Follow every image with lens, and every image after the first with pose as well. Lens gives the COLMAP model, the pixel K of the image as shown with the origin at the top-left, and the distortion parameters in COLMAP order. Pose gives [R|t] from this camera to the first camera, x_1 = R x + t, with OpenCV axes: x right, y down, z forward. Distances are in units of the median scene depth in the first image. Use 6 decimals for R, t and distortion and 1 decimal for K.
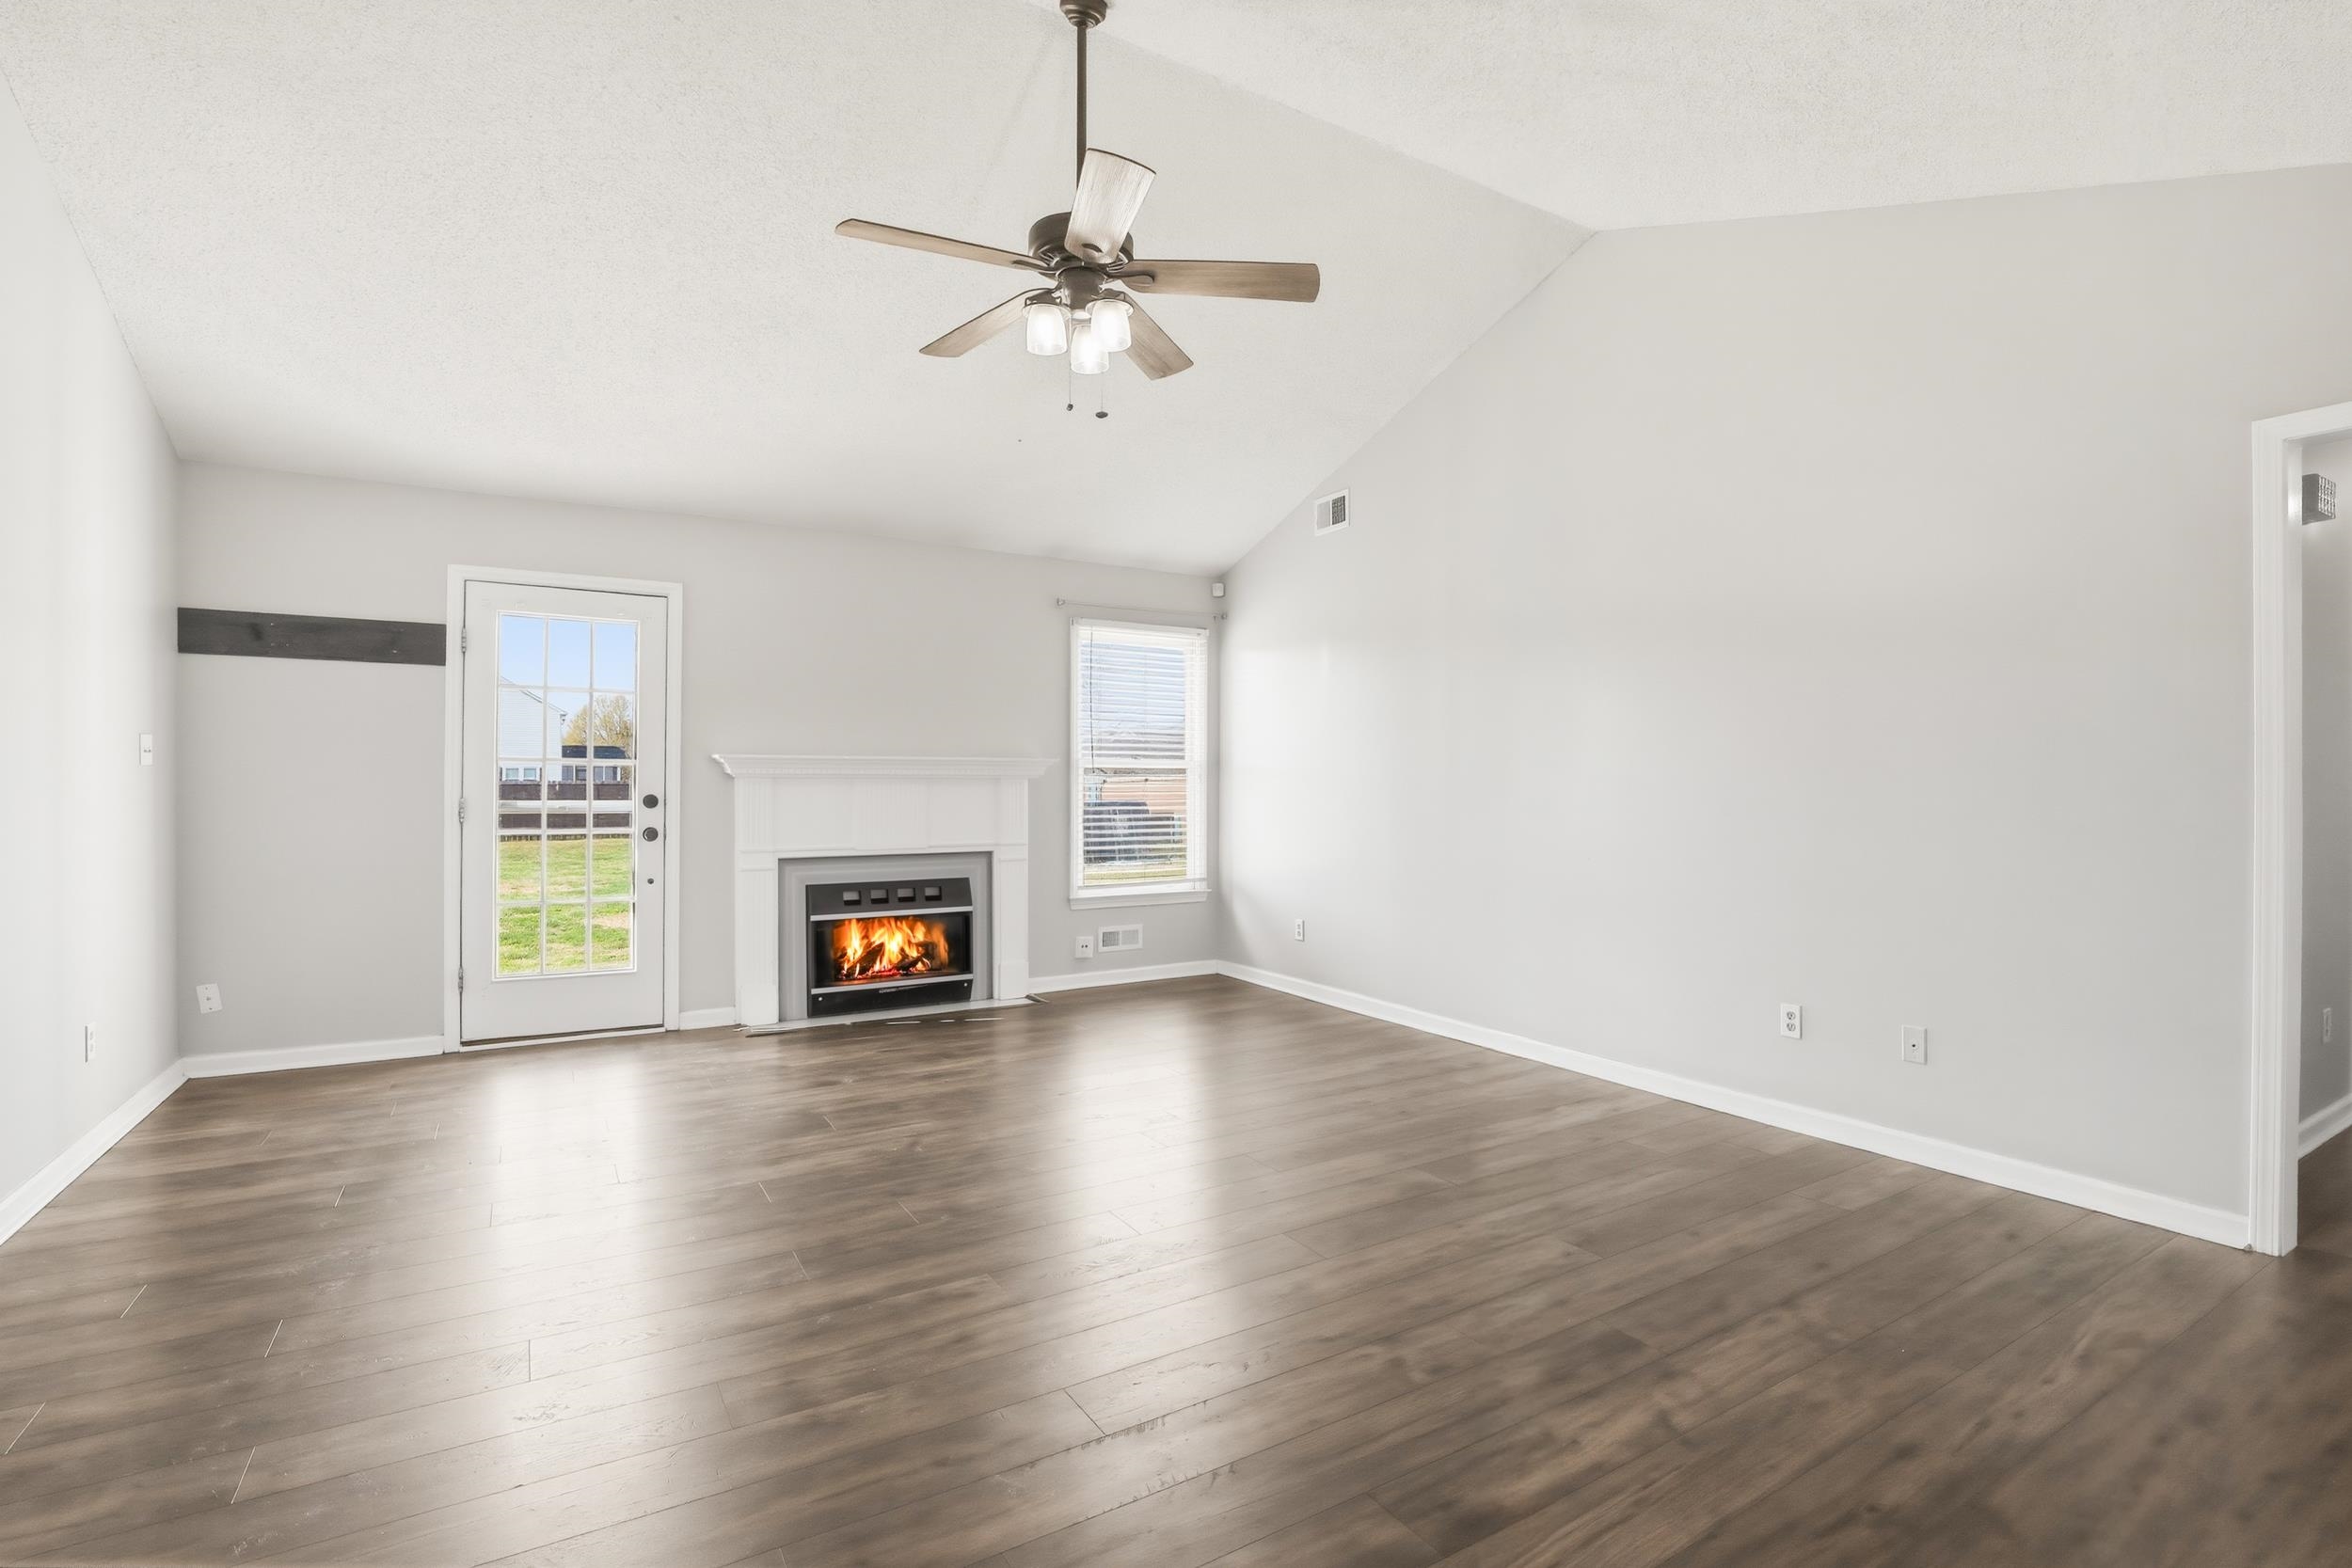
lens RADIAL K [[1122.1, 0, 1197.2], [0, 1122.1, 784.1], [0, 0, 1]] dist [-0.014509, -0.000091]
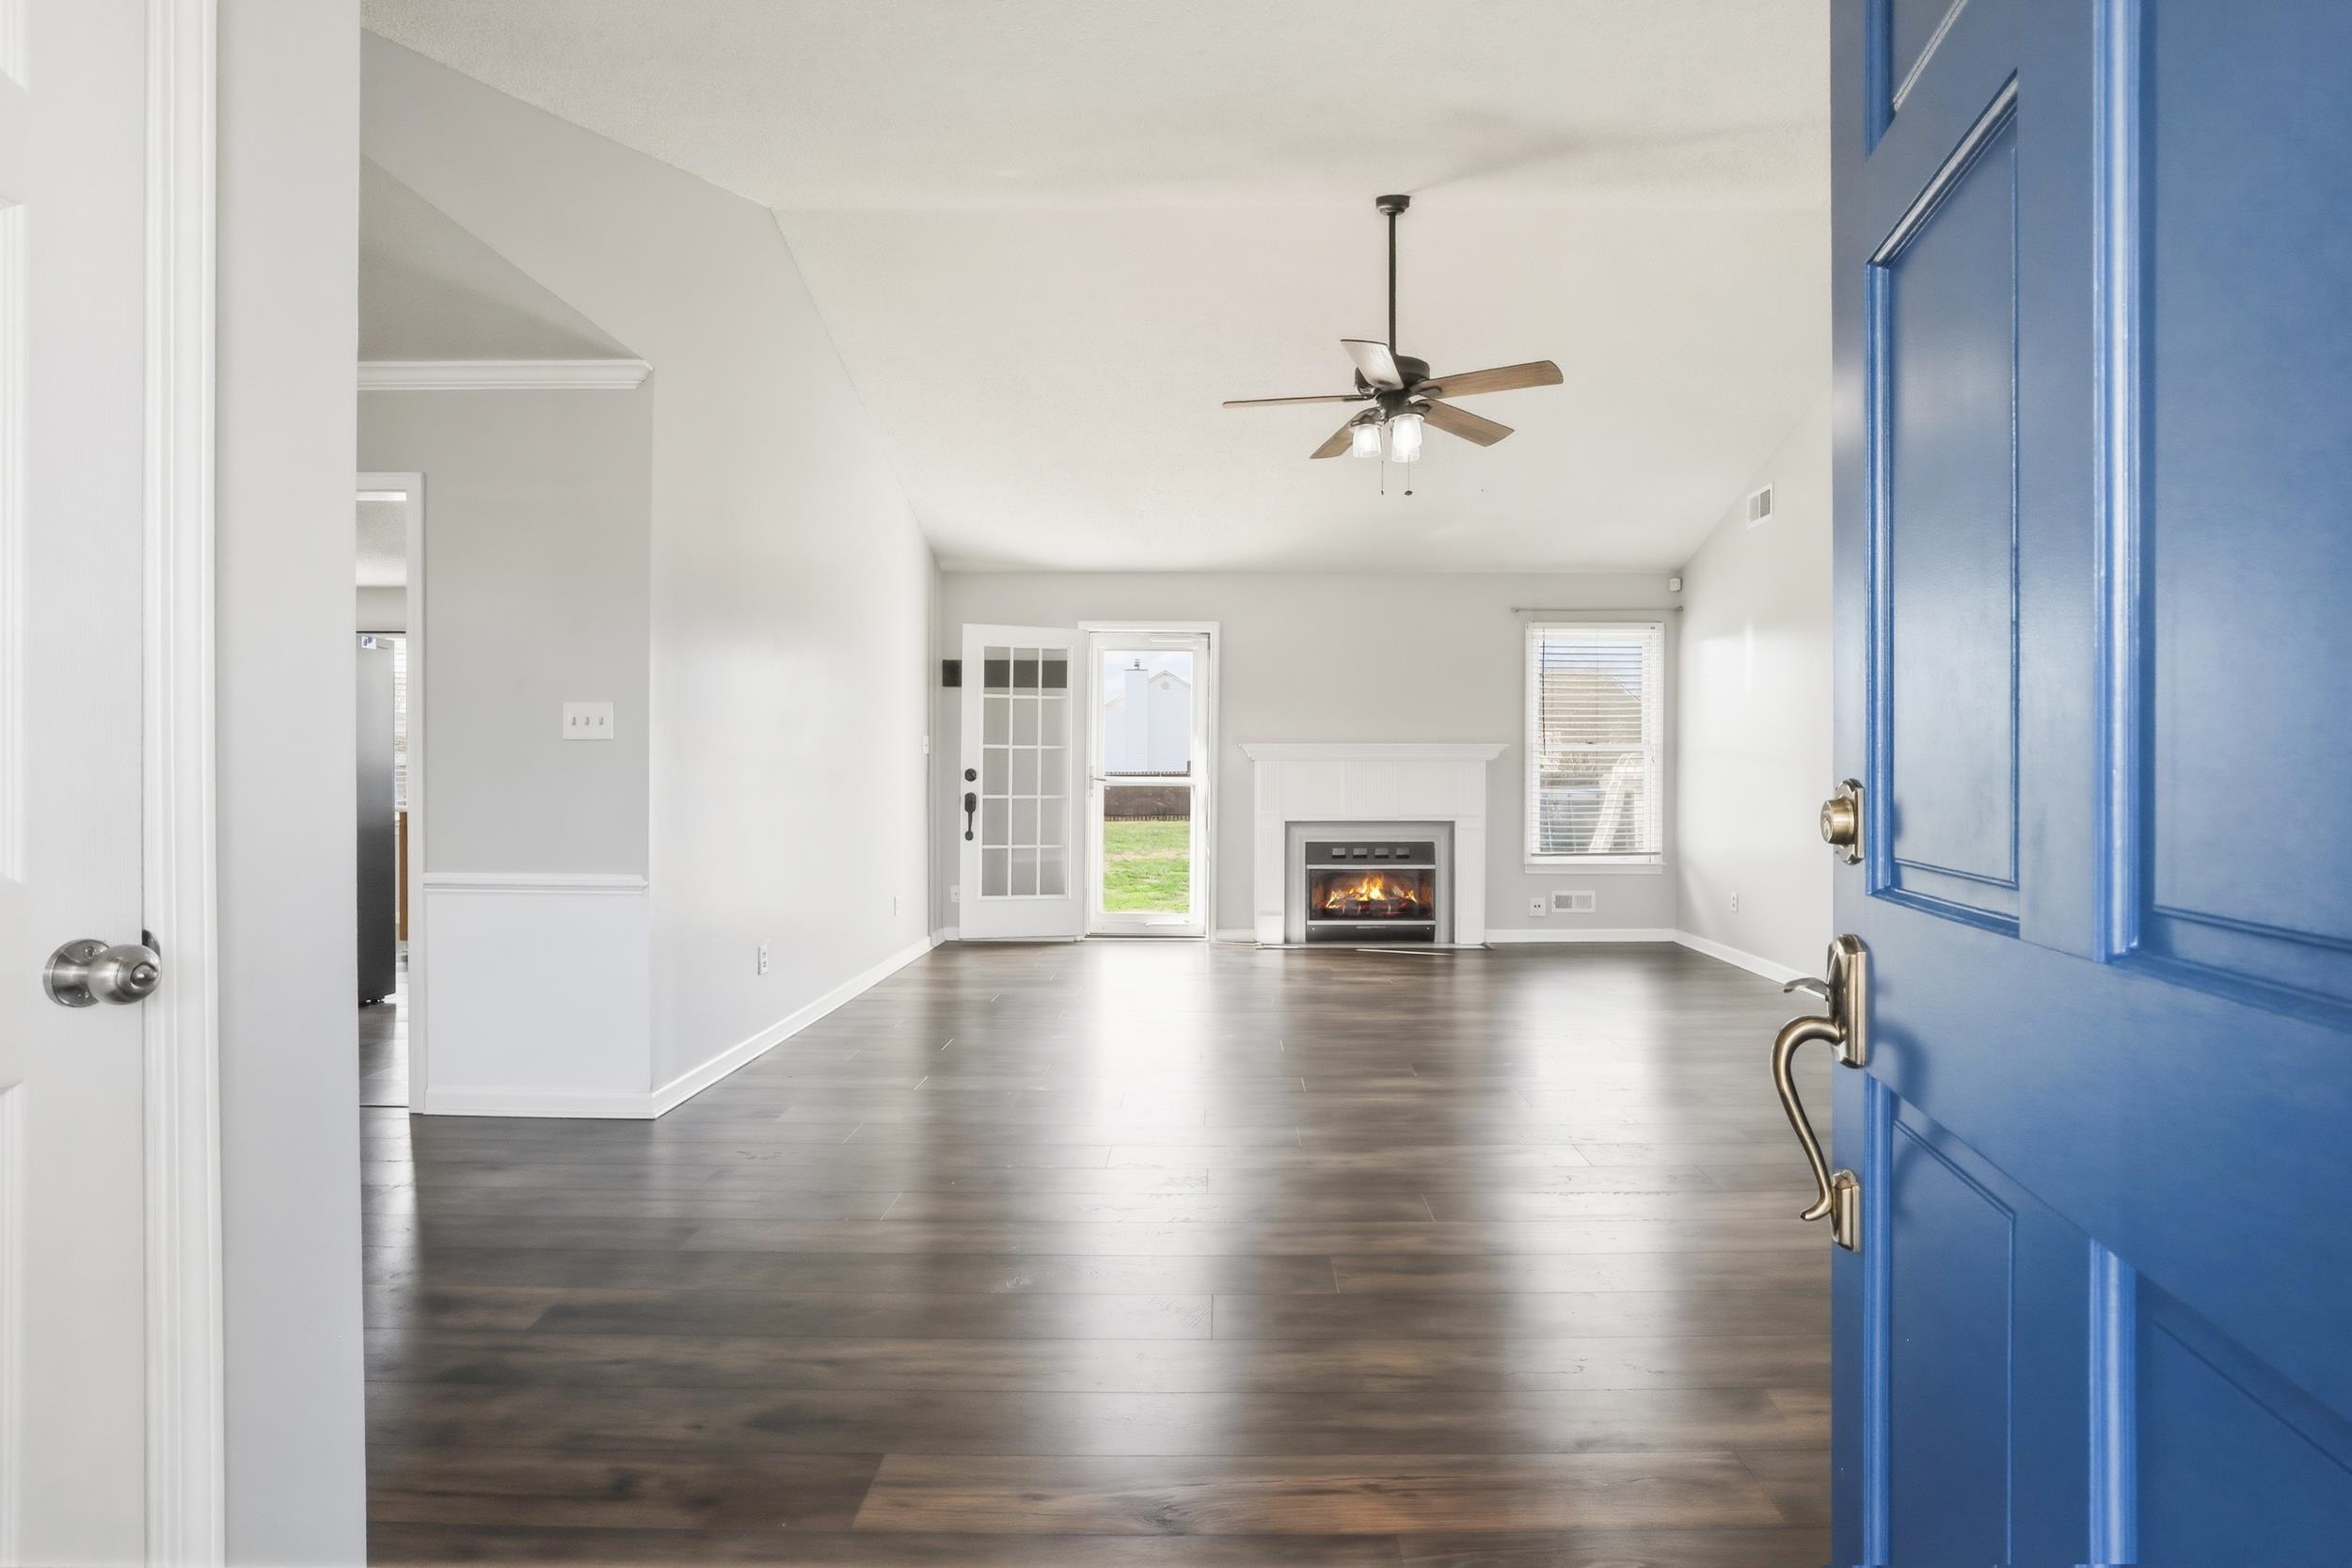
lens RADIAL K [[1093.9, 0, 1190.0], [0, 1093.9, 779.4], [0, 0, 1]] dist [-0.000801, 0.000020]
pose [[0.843097, 0.003358, -0.537750, 0.214847], [-0.000367, 0.999984, 0.005668, 0.008315], [0.537761, -0.004581, 0.843085, -0.149066]]
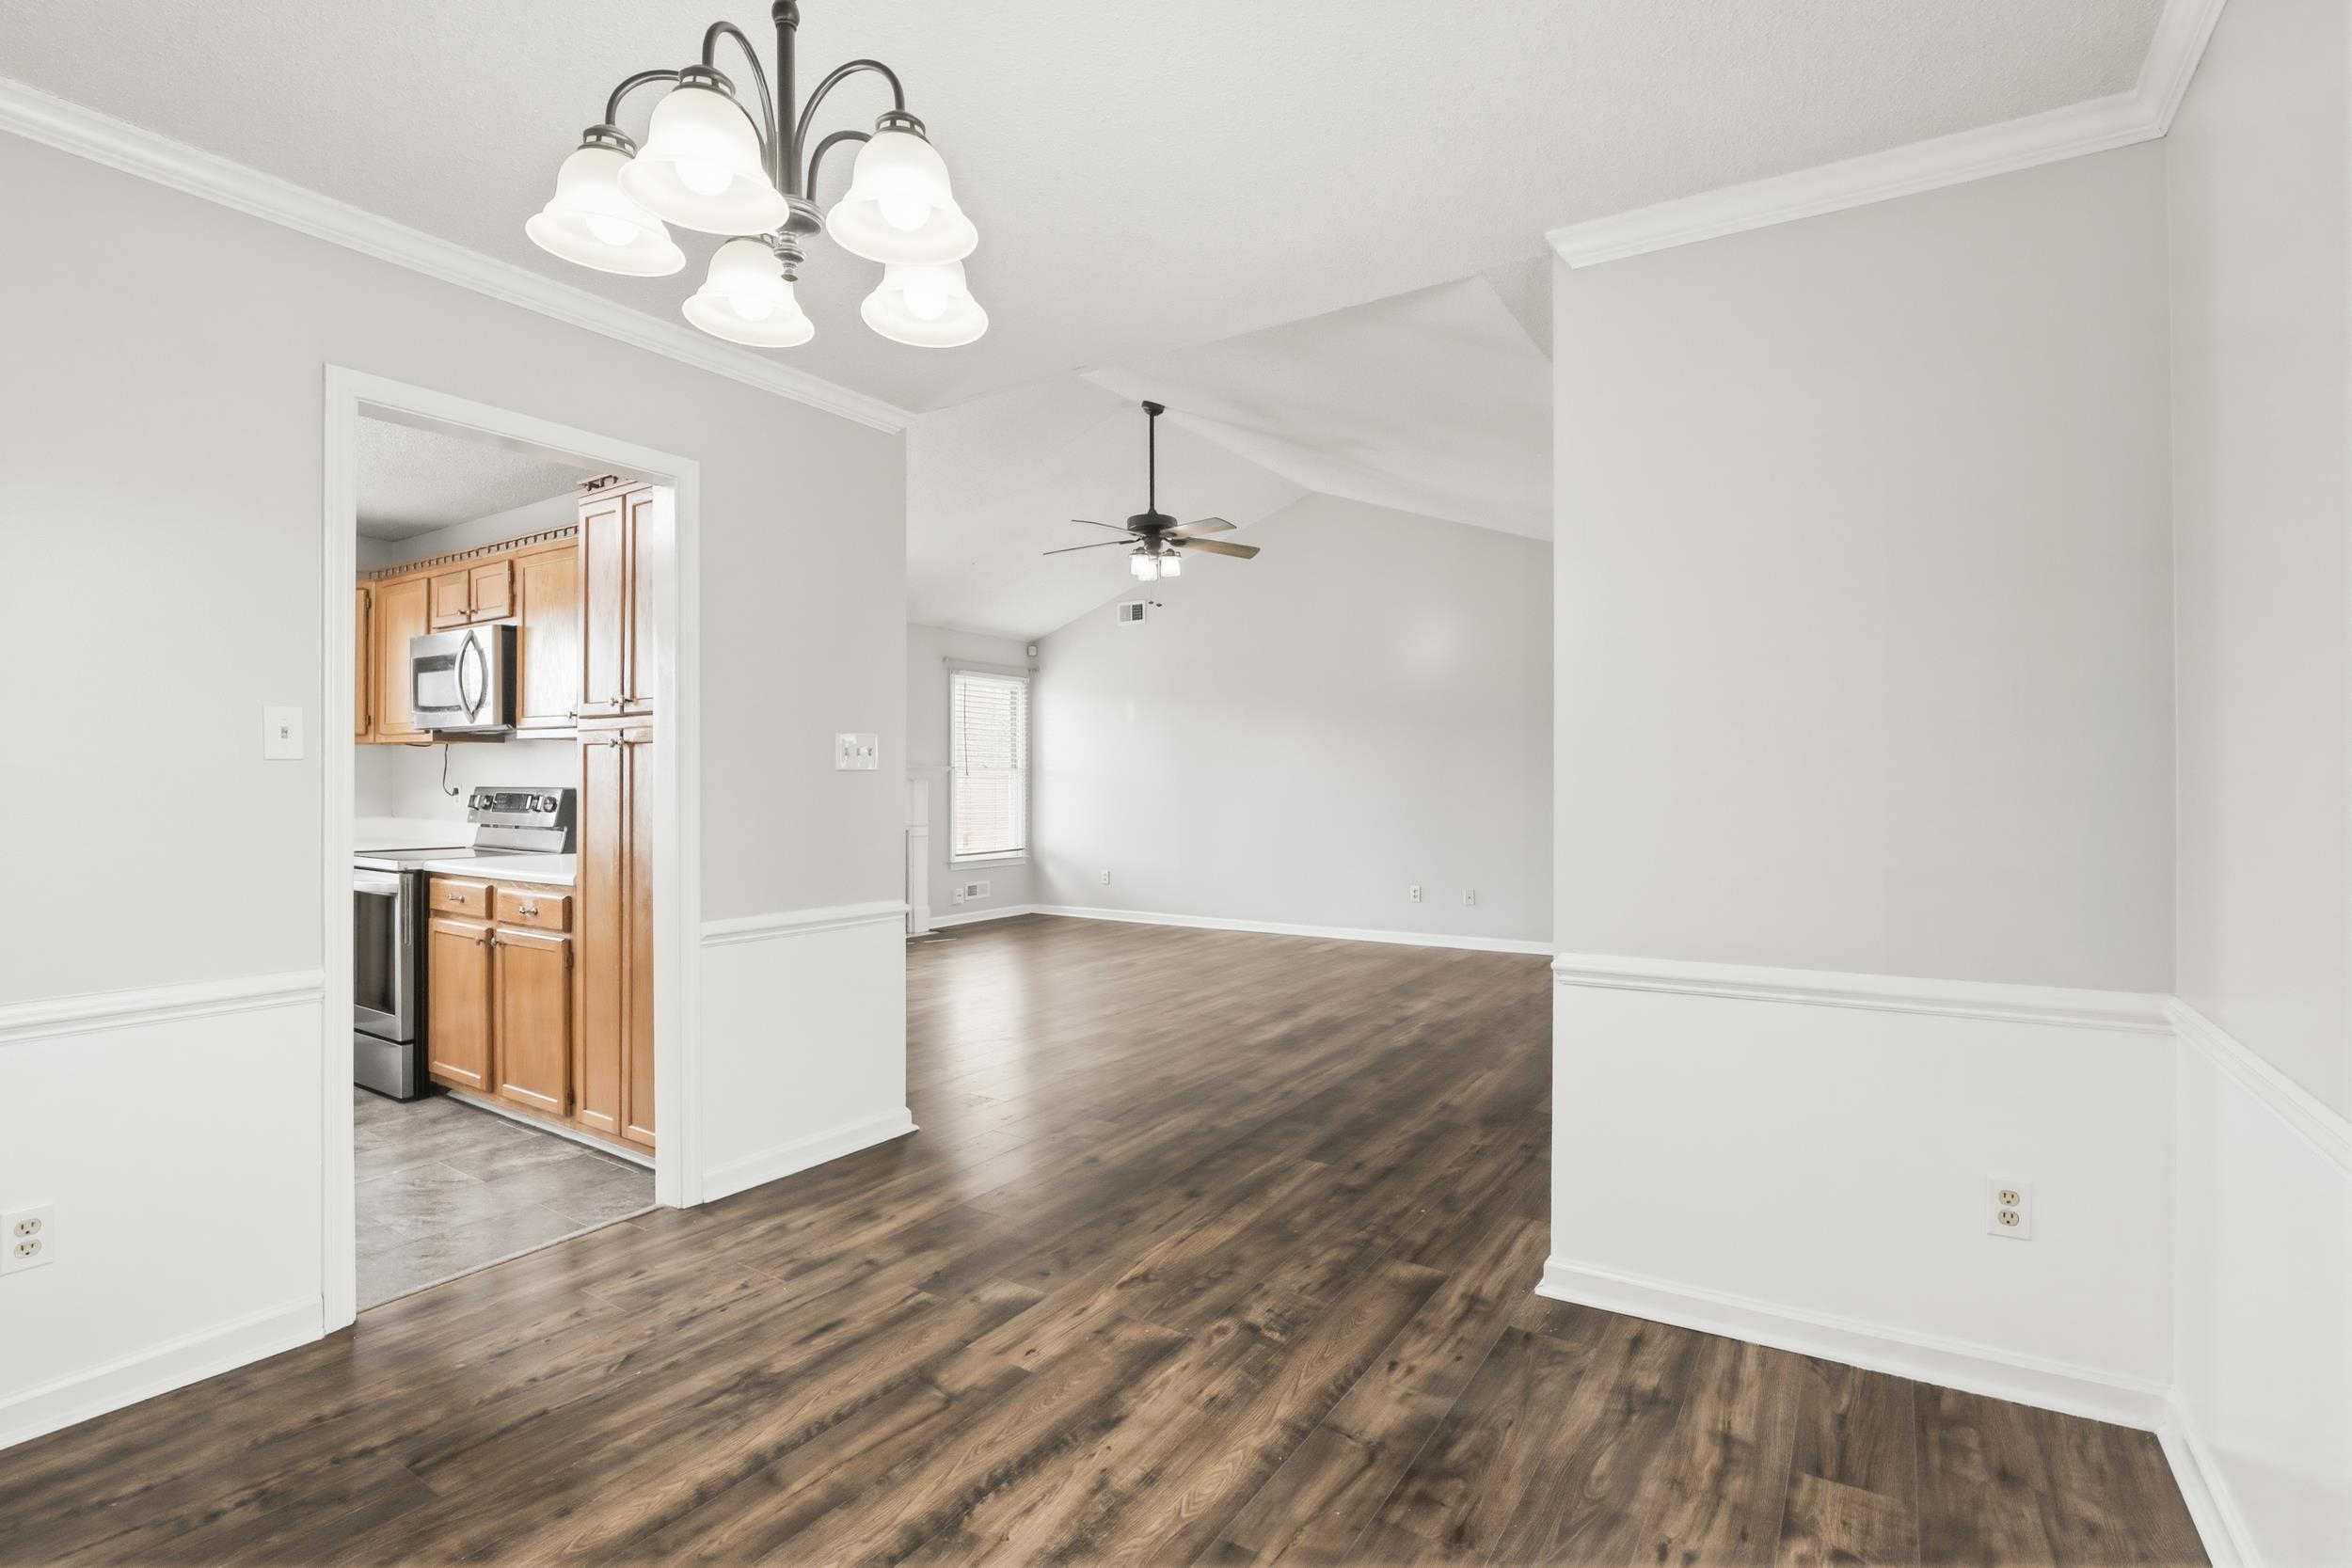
lens RADIAL K [[1093.9, 0, 1190.0], [0, 1093.9, 779.4], [0, 0, 1]] dist [-0.000801, 0.000020]
pose [[0.907553, -0.002939, 0.419928, -0.445833], [0.003906, 0.999991, -0.001442, -0.002728], [-0.419920, 0.002949, 0.907556, -0.433106]]
